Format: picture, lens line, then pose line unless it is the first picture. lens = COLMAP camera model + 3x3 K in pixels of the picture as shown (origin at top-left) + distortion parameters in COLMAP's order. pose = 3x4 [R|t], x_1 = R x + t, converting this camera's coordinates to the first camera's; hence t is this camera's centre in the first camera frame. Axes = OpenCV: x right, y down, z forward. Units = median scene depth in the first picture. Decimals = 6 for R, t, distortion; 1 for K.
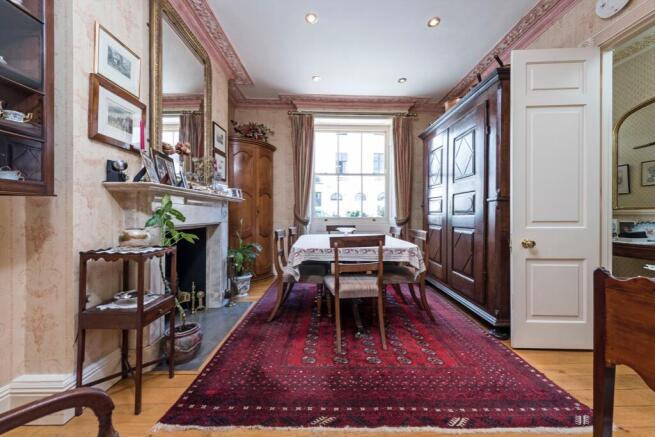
lens RADIAL K [[257.4, 0, 327.3], [0, 257.4, 216.9], [0, 0, 1]] dist [-0.000184, 0.000046]
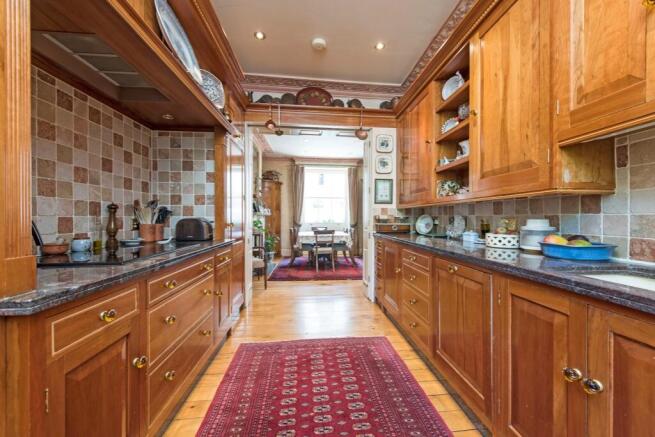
lens RADIAL K [[257.4, 0, 327.9], [0, 257.4, 219.0], [0, 0, 1]] dist [-0.000184, 0.000046]
pose [[0.997875, -0.004193, 0.065029, -0.008697], [0.004448, 0.999983, -0.003771, -0.017174], [-0.065013, 0.004053, 0.997876, -0.836454]]
